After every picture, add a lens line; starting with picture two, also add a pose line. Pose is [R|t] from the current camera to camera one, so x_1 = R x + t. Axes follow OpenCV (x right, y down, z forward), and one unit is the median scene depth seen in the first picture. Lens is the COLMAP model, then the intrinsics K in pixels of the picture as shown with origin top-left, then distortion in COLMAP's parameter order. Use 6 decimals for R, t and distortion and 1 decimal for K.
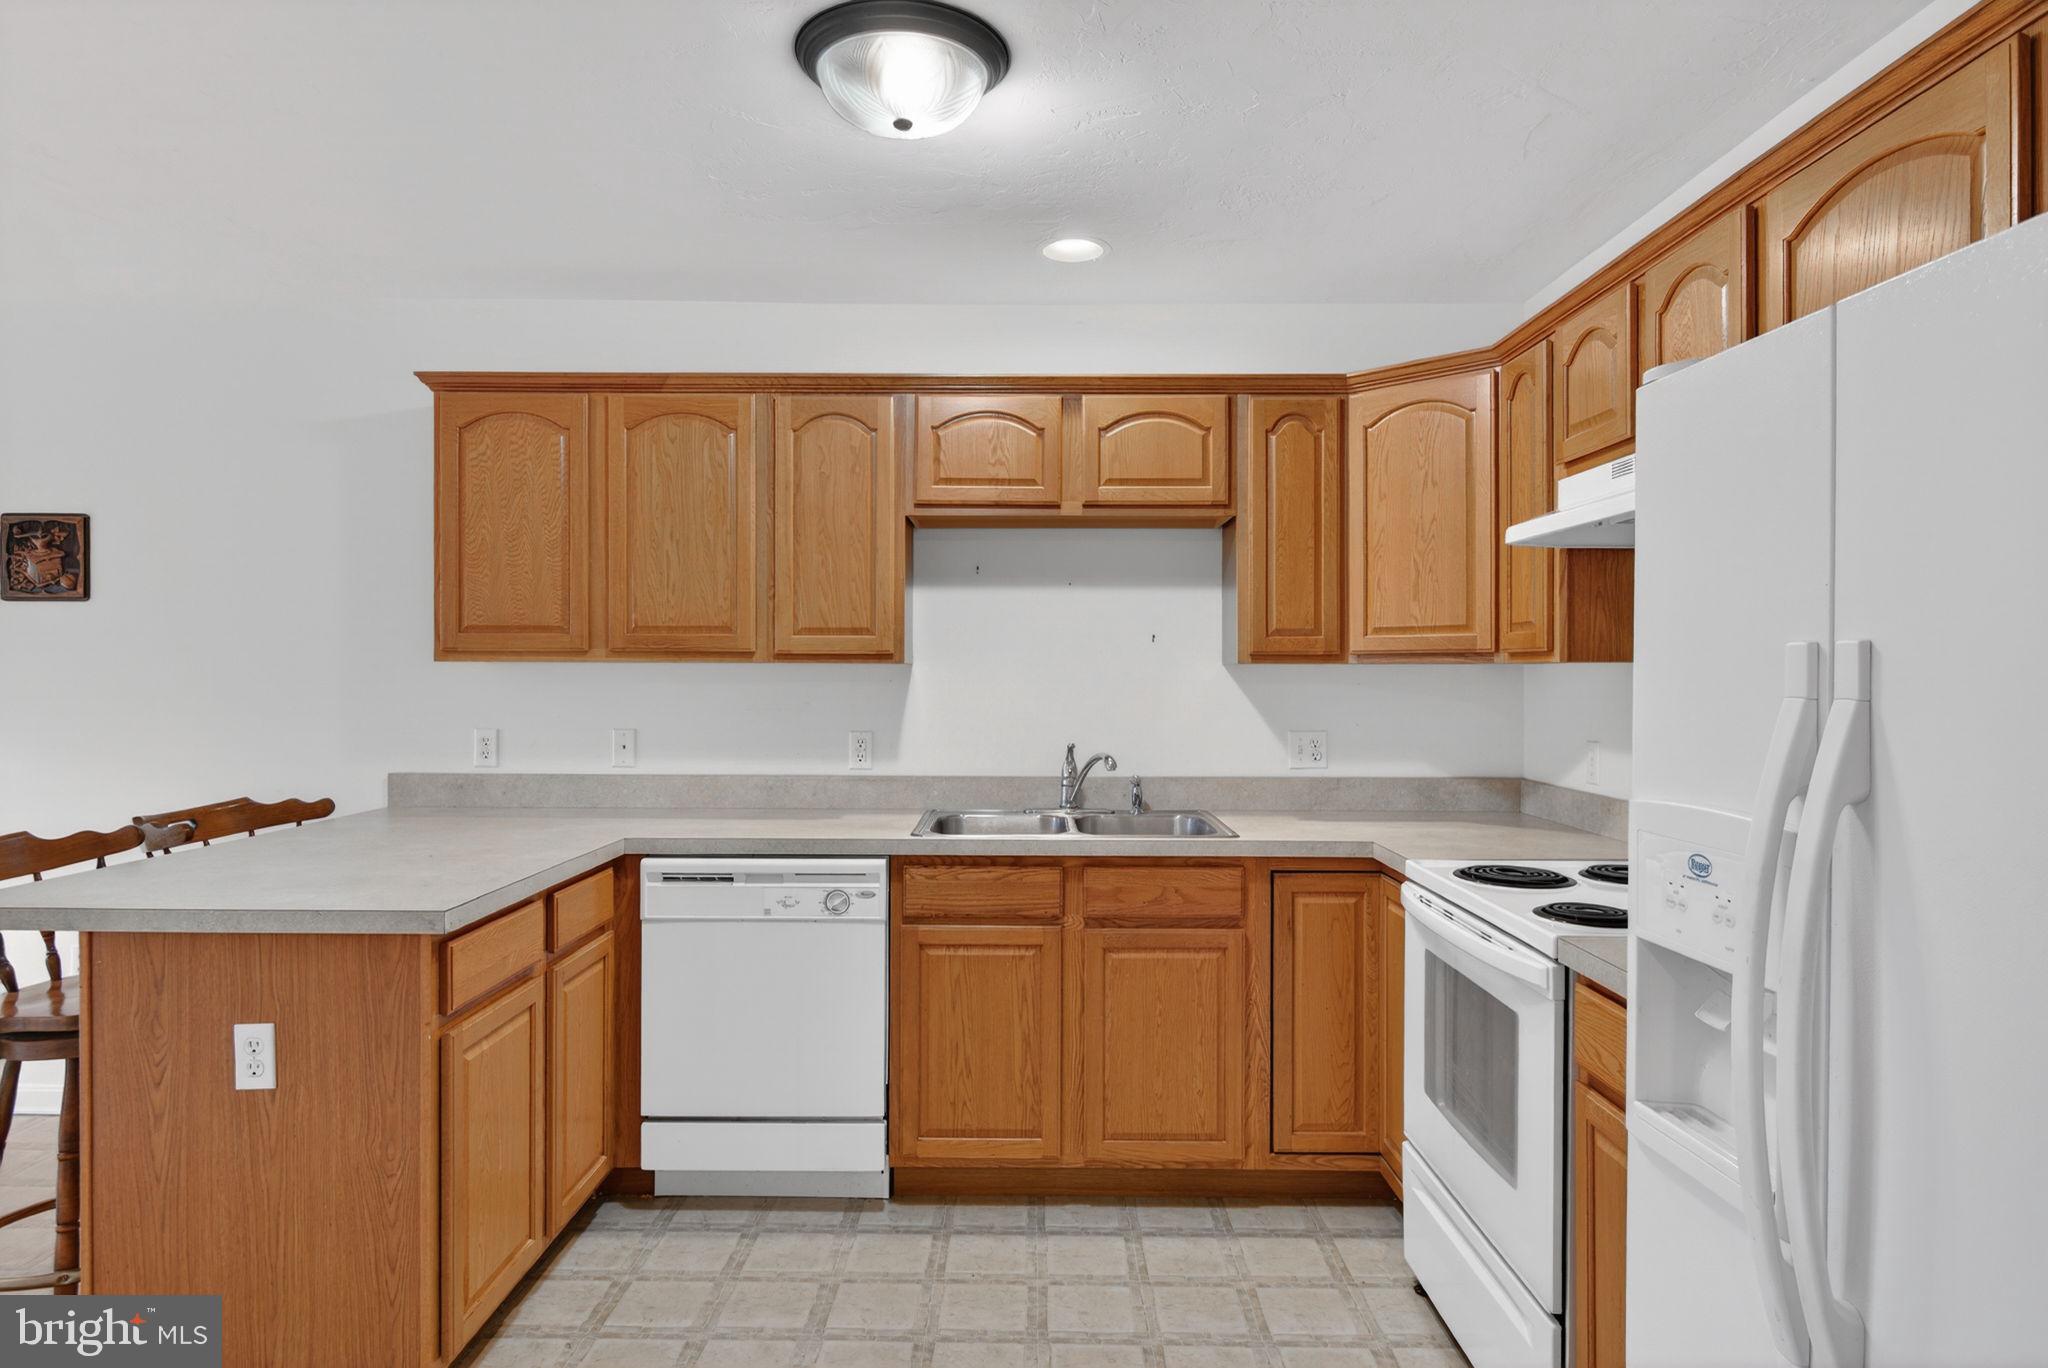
lens RADIAL K [[1221.6, 0, 1005.7], [0, 1221.6, 652.8], [0, 0, 1]] dist [0.007577, 0.000901]
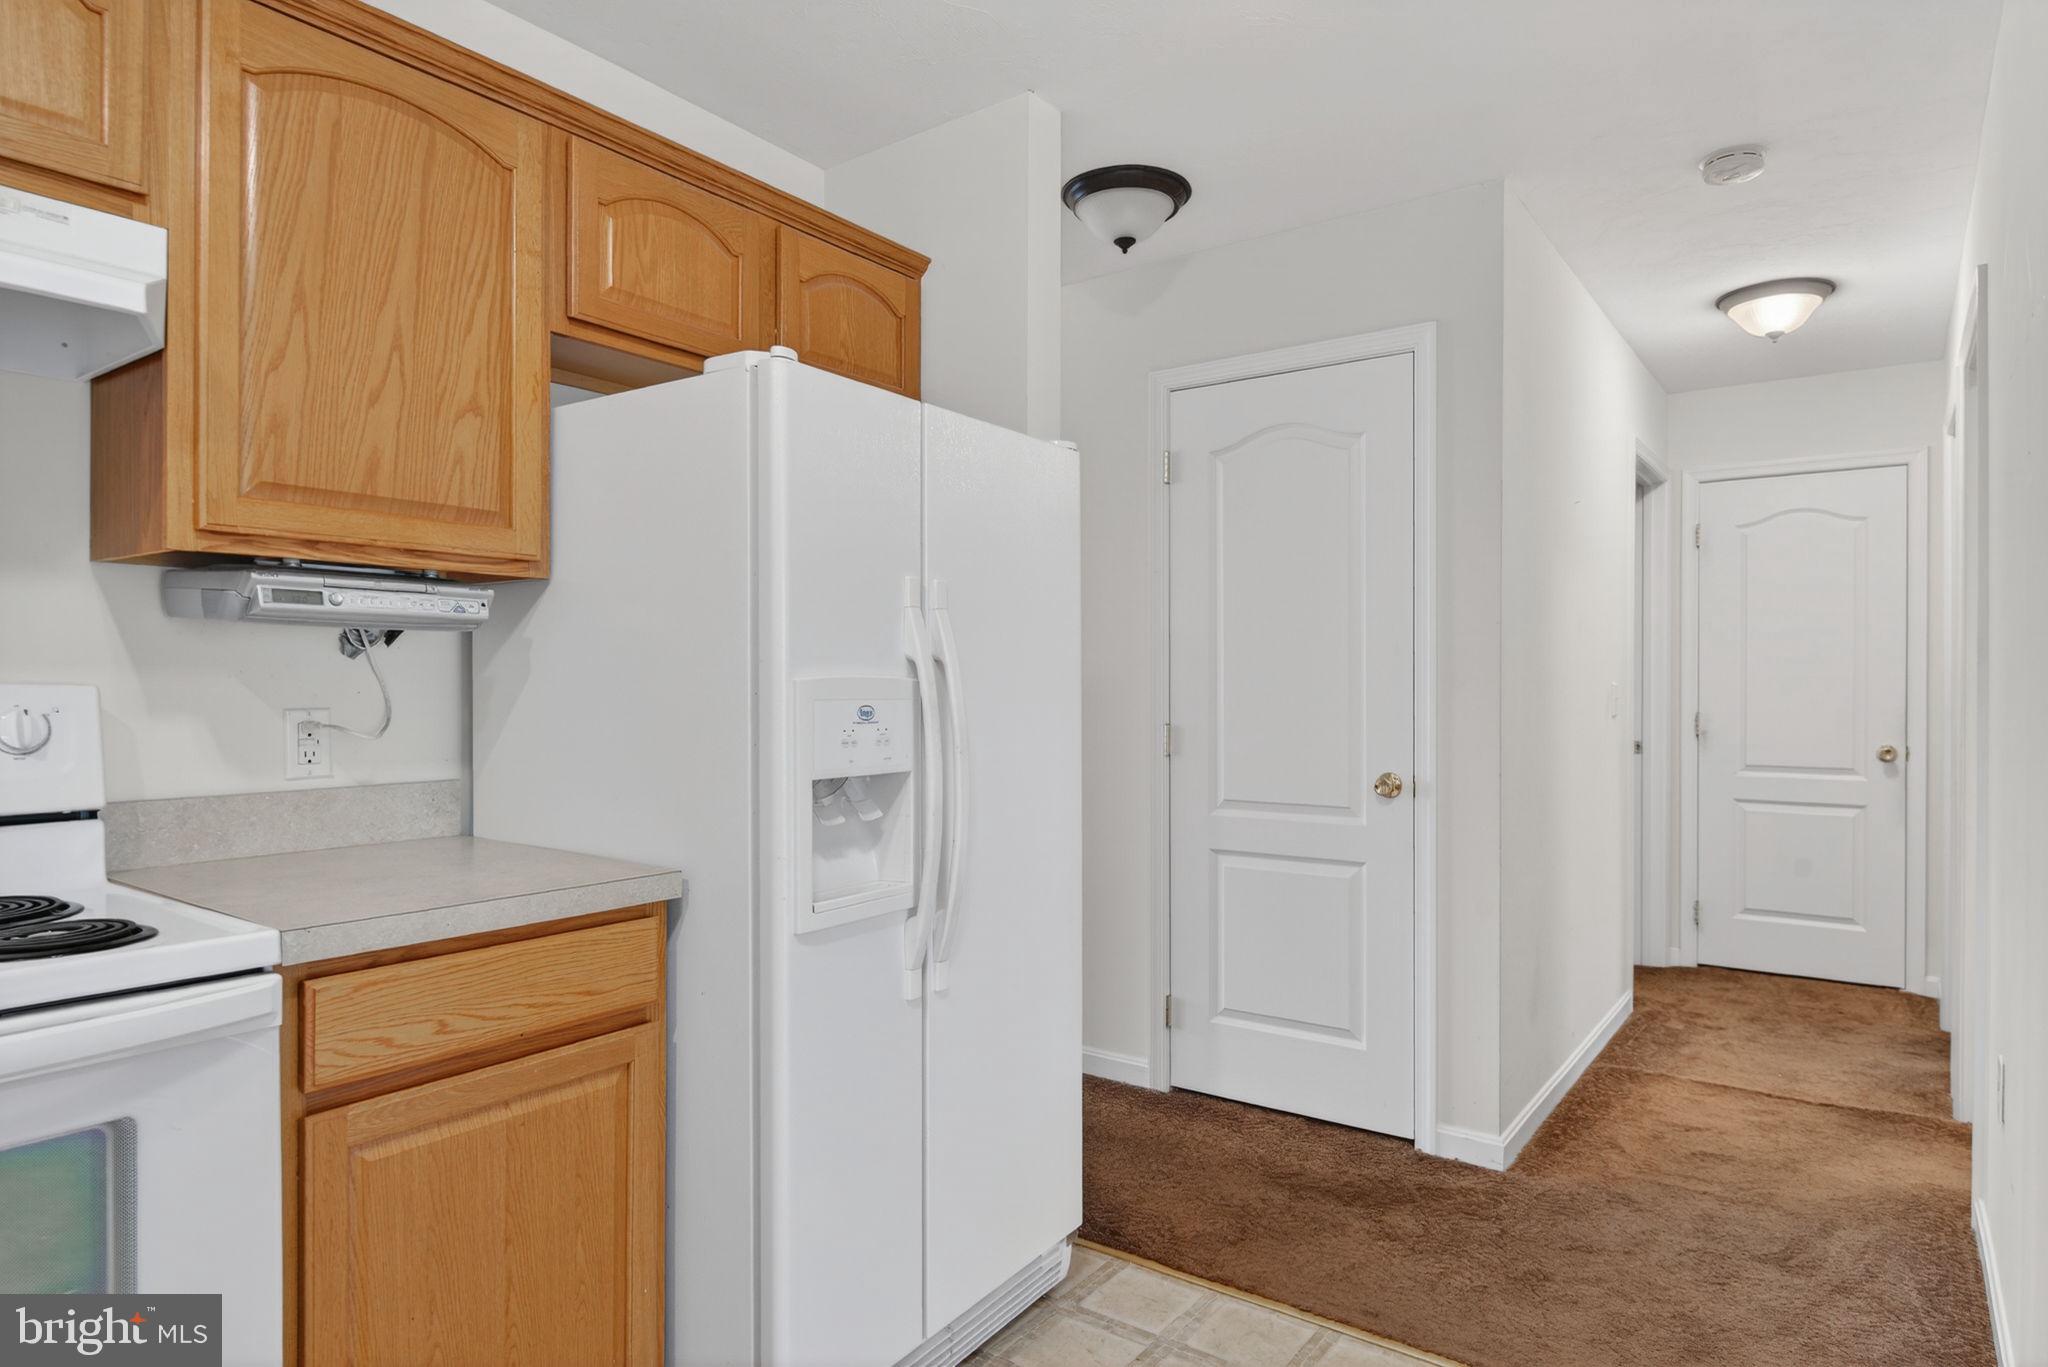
lens RADIAL K [[1170.1, 0, 1022.4], [0, 1170.1, 691.2], [0, 0, 1]] dist [0.005400, -0.010611]
pose [[-0.811913, -0.006700, 0.583740, -0.157638], [-0.012042, 0.999914, -0.005272, 0.056452], [-0.583655, -0.011310, -0.811923, 0.758413]]
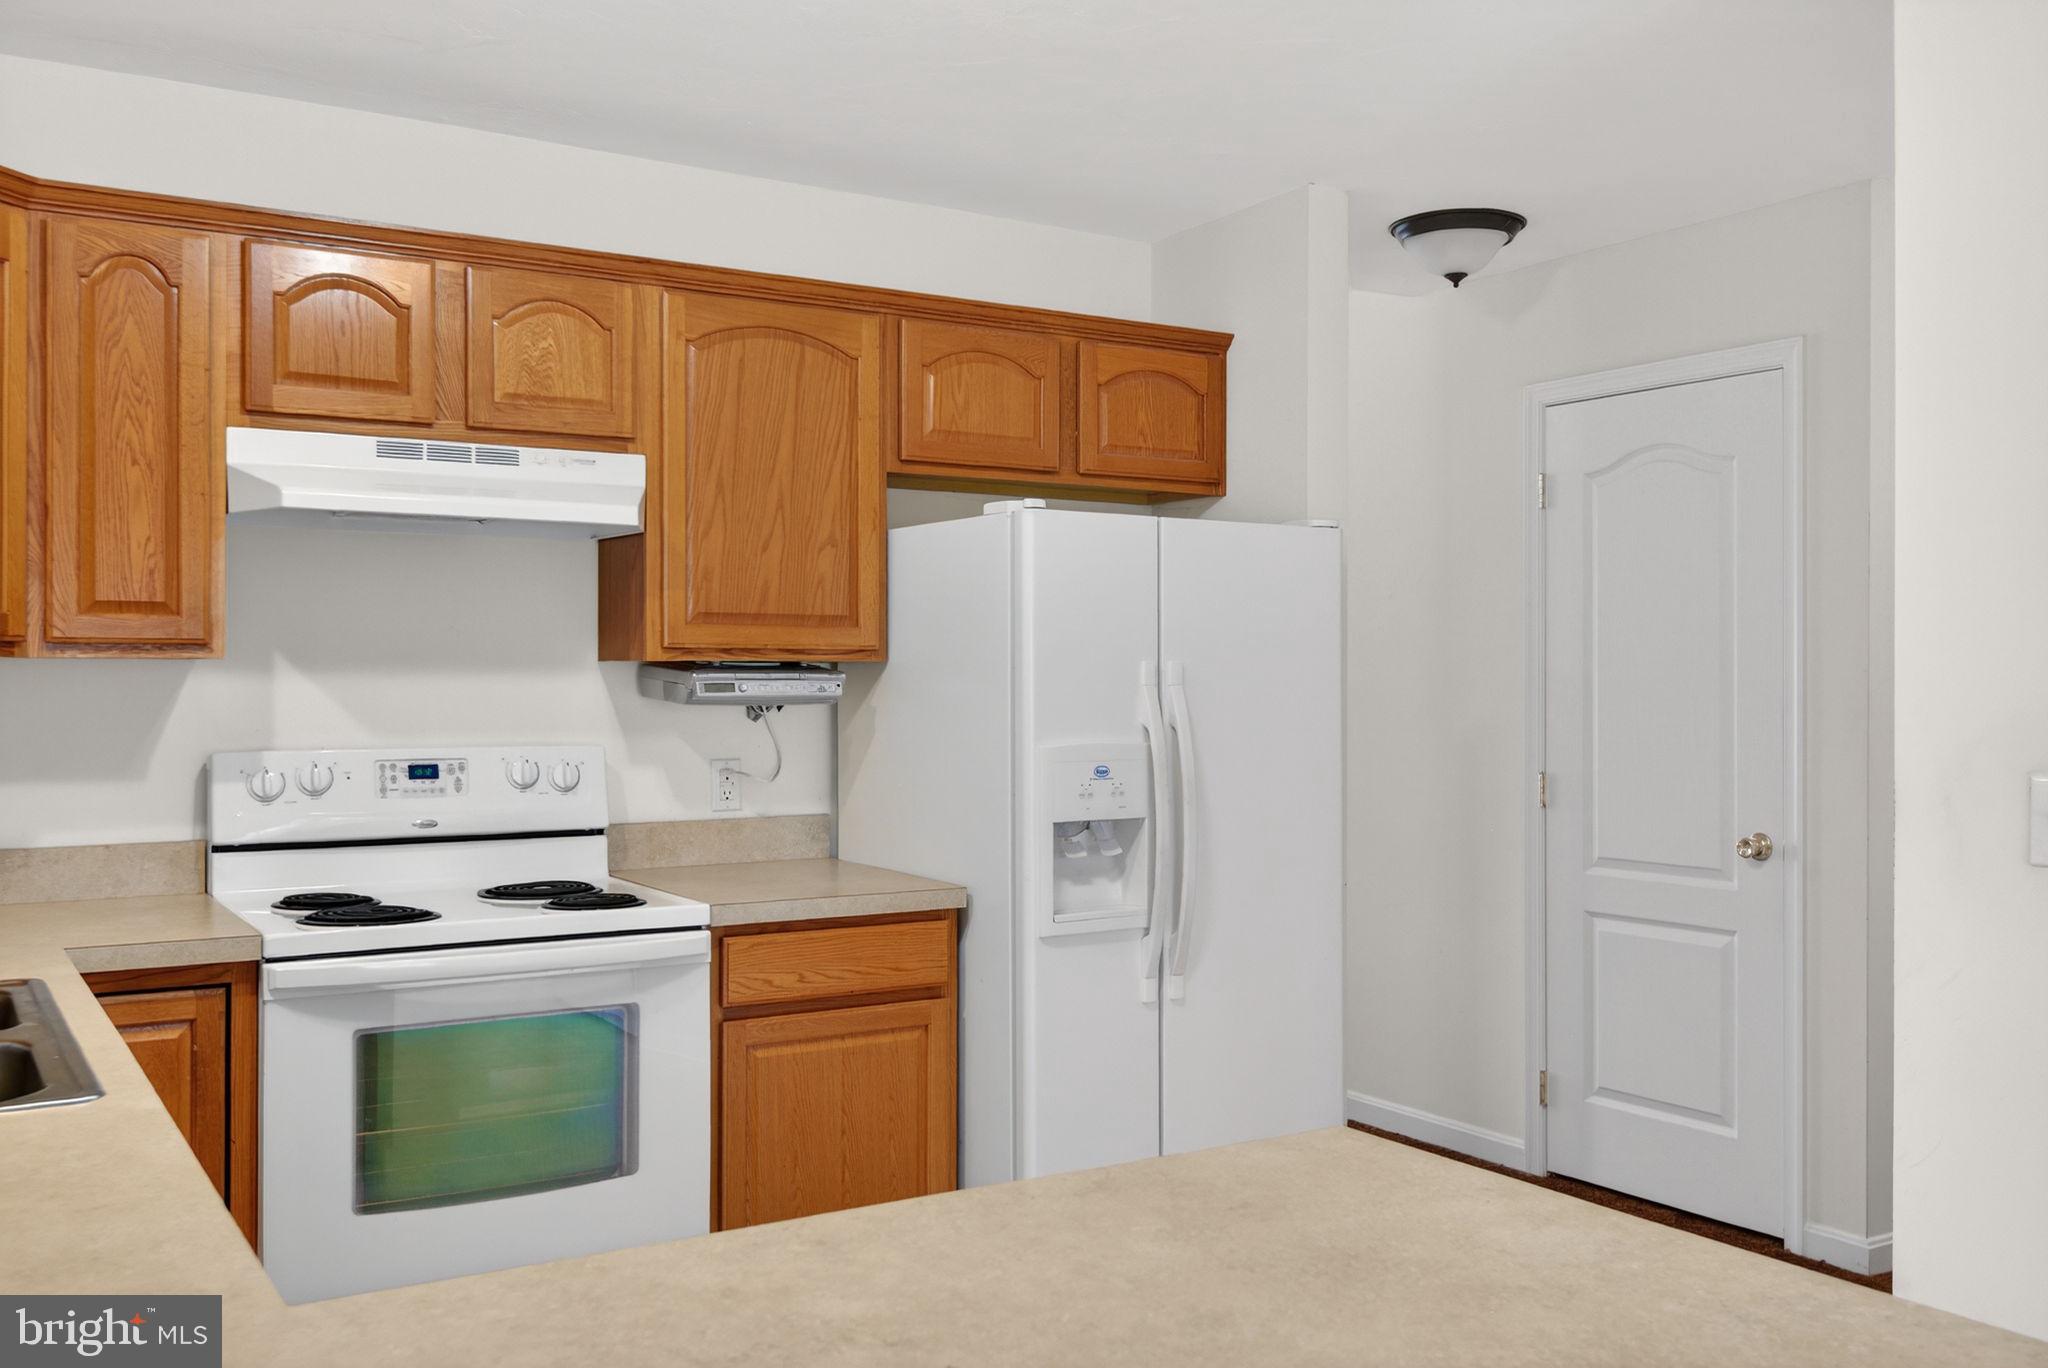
lens RADIAL K [[1796.5, 0, 1029.2], [0, 1796.5, 681.3], [0, 0, 1]] dist [0.004186, -0.009262]
pose [[-0.534687, -0.003463, 0.845043, -0.649303], [-0.012638, 0.999913, -0.003899, 0.016811], [-0.844955, -0.012764, -0.534684, 0.963115]]
